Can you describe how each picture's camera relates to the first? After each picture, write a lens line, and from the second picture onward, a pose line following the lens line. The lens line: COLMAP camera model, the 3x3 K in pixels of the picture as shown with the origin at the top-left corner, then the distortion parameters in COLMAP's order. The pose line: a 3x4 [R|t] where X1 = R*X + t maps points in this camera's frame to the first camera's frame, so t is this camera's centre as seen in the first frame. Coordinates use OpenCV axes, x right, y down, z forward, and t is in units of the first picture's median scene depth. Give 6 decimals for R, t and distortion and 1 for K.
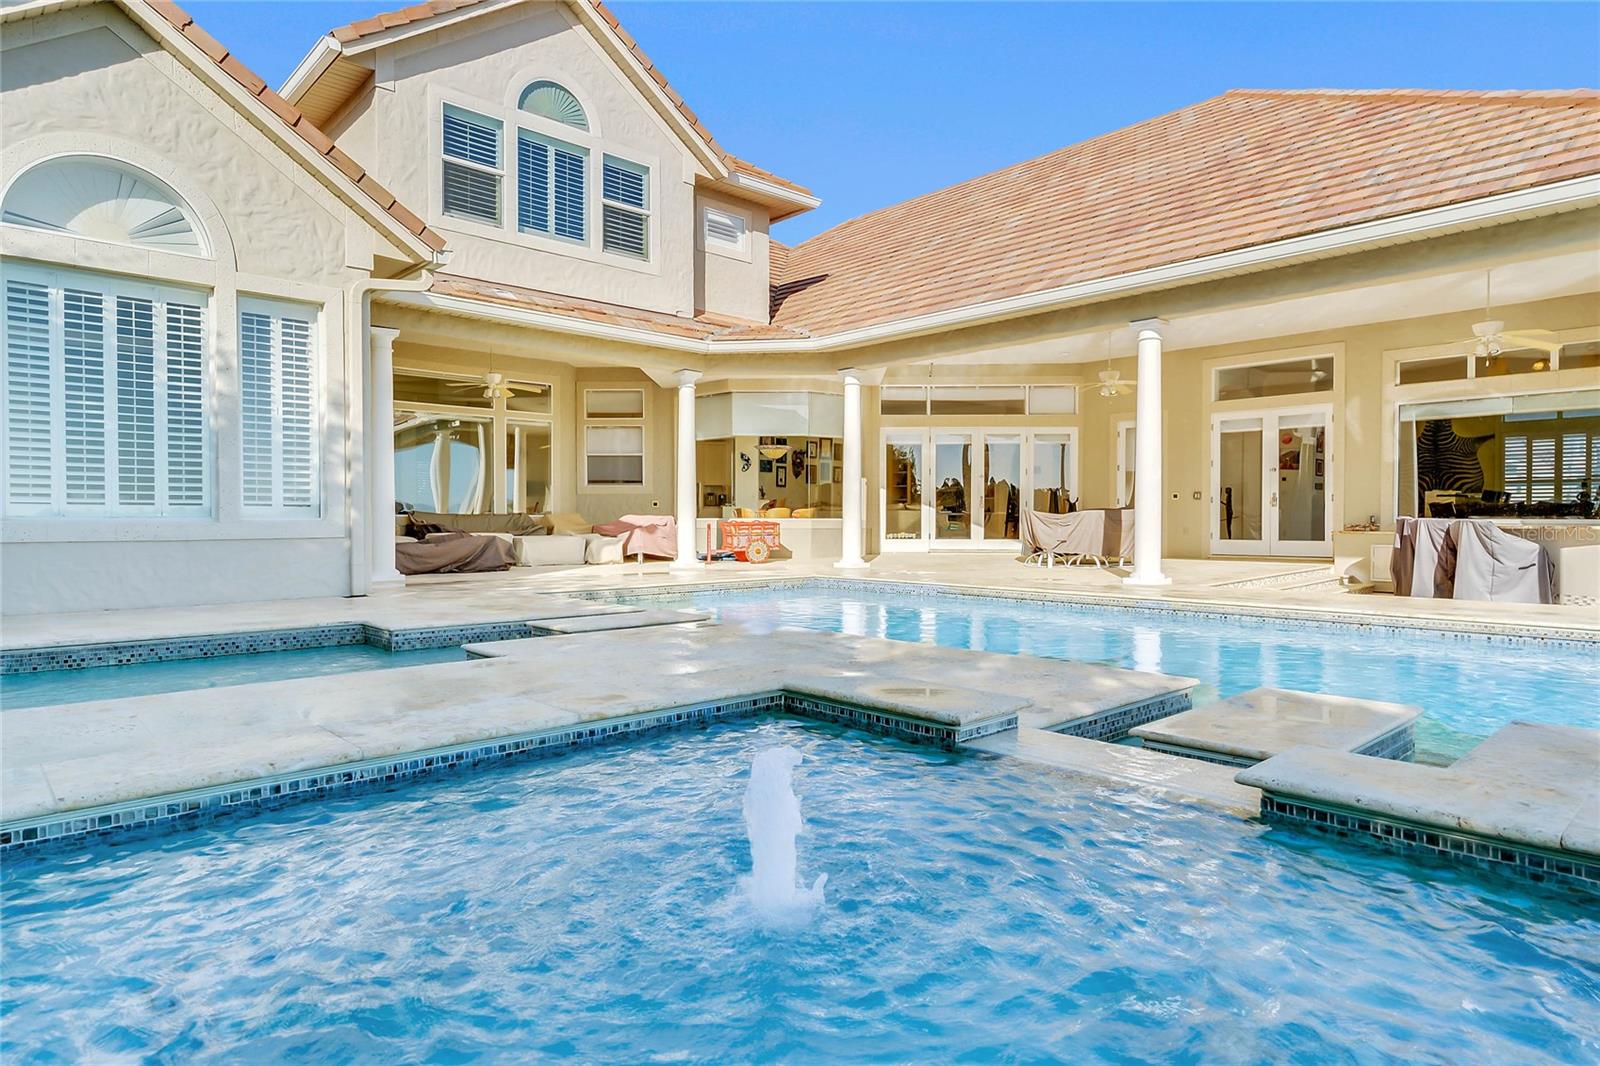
lens RADIAL K [[907.0, 0, 777.5], [0, 907.0, 524.0], [0, 0, 1]] dist [0.008120, 0.002545]
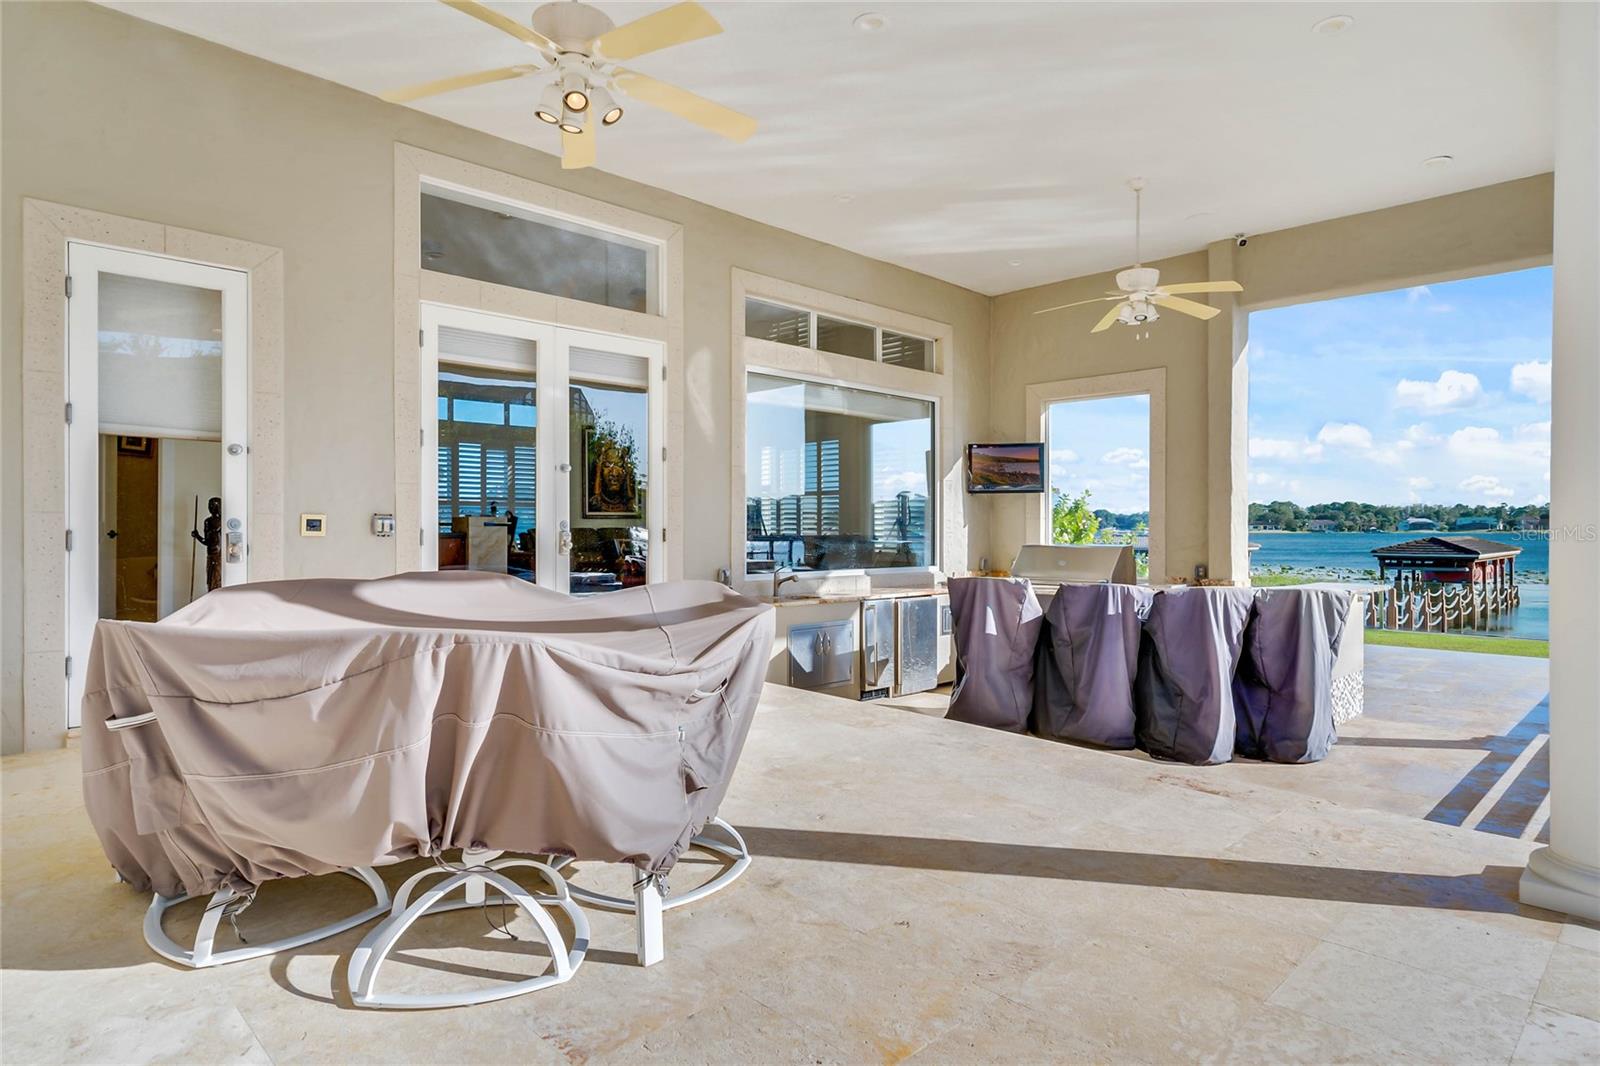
lens RADIAL K [[907.0, 0, 802.2], [0, 907.0, 526.2], [0, 0, 1]] dist [0.008120, 0.002545]
pose [[-0.041937, 0.003022, 0.999116, 0.127366], [0.005452, 0.999981, -0.002796, -0.034082], [-0.999105, 0.005330, -0.041952, 1.003288]]
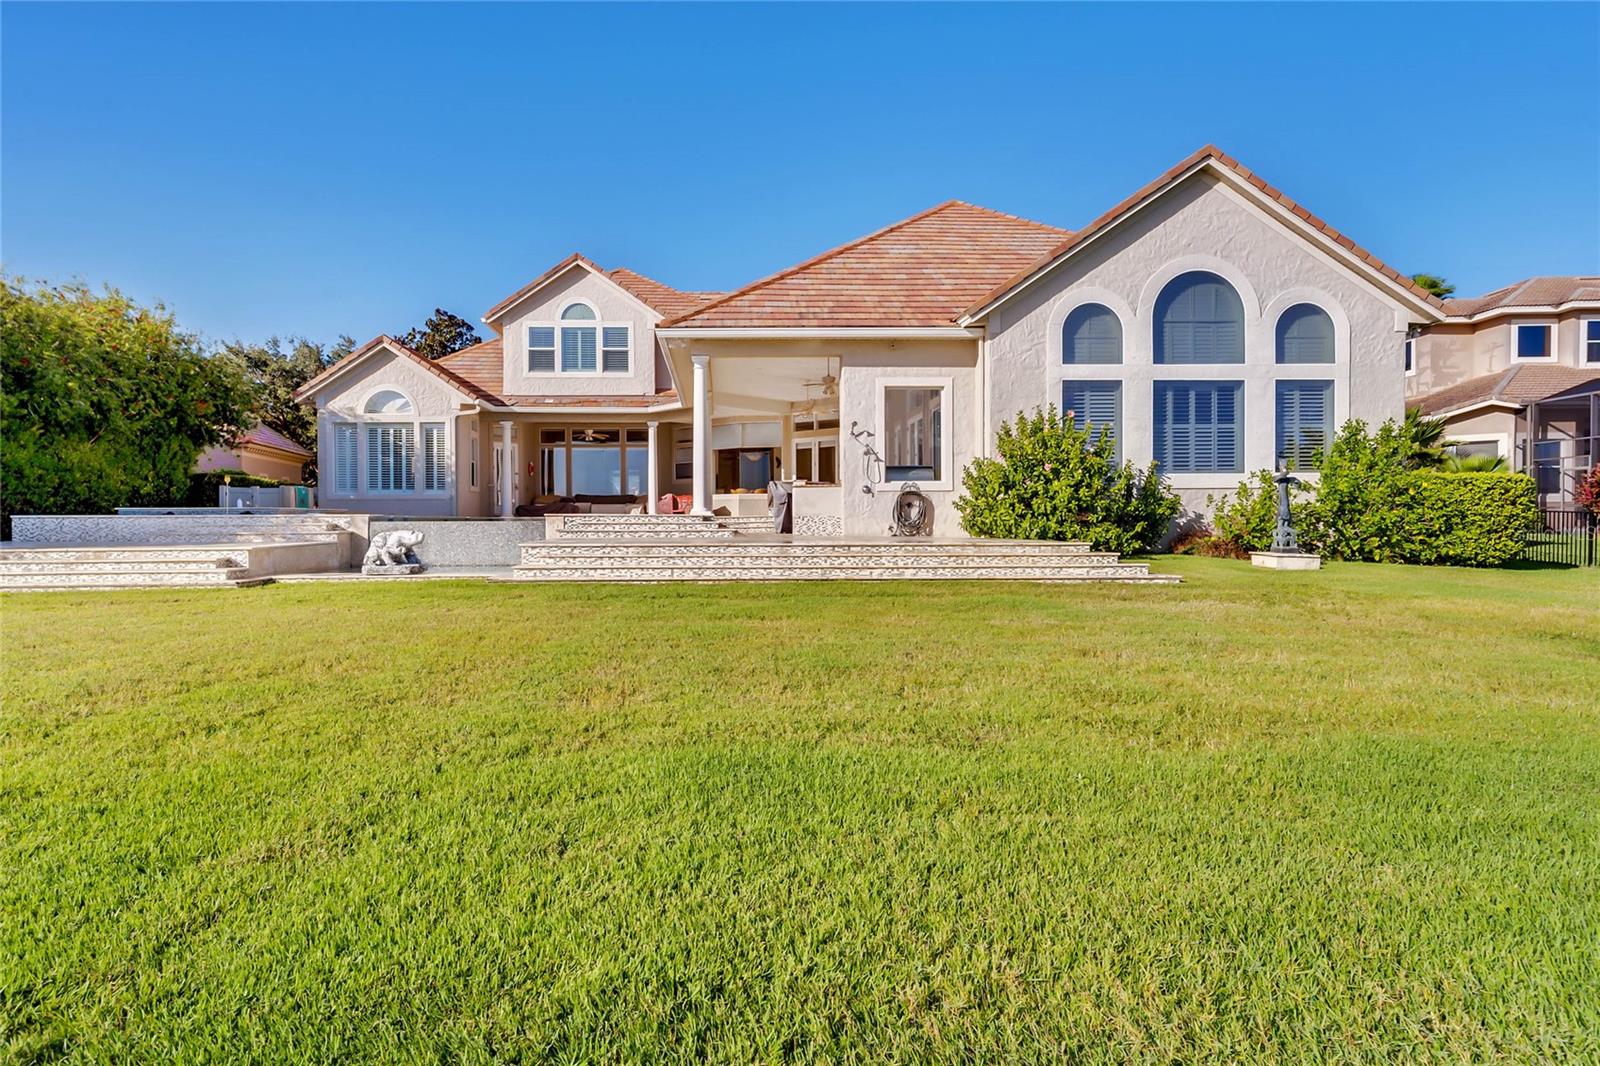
lens RADIAL K [[907.0, 0, 786.5], [0, 907.0, 537.1], [0, 0, 1]] dist [0.008120, 0.002545]
pose [[0.746482, 0.009393, -0.665340, 1.570923], [0.000033, 0.999900, 0.014153, 0.066014], [0.665406, -0.010587, 0.746406, -0.341407]]
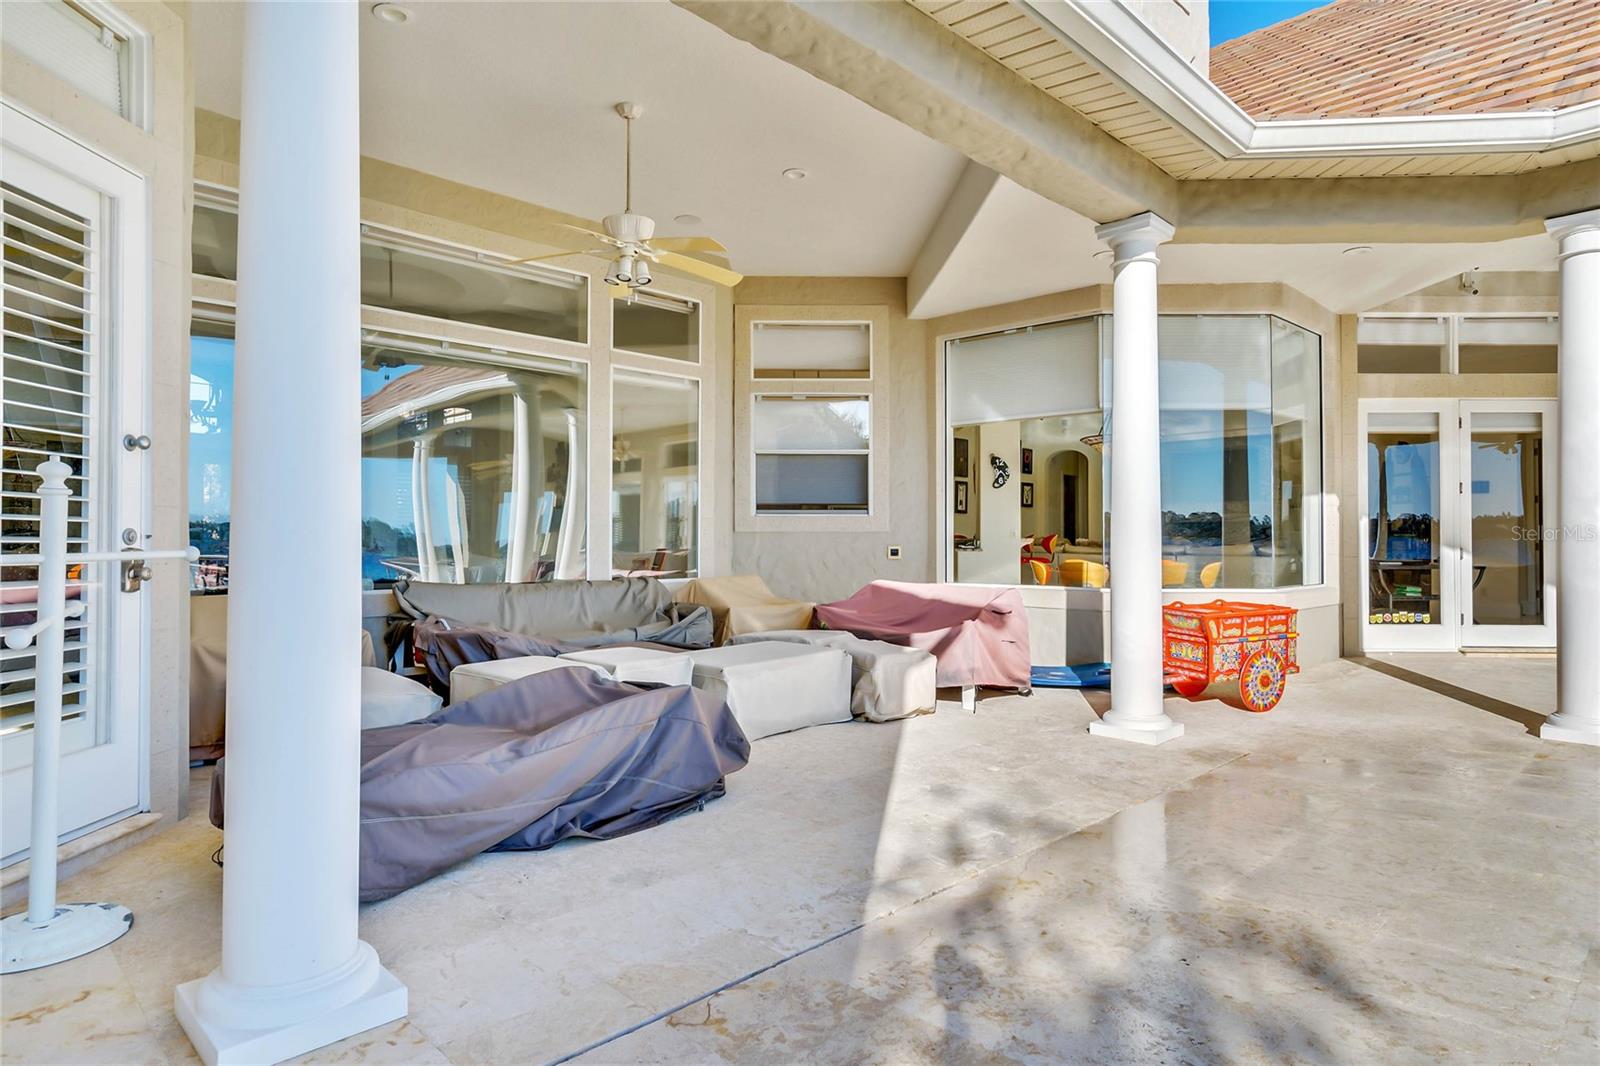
lens RADIAL K [[907.0, 0, 800.7], [0, 907.0, 530.2], [0, 0, 1]] dist [0.008120, 0.002545]
pose [[0.998765, 0.000576, 0.049682, -0.280768], [0.000250, 0.999862, -0.016615, -0.033868], [-0.049685, 0.016607, 0.998627, 0.670354]]
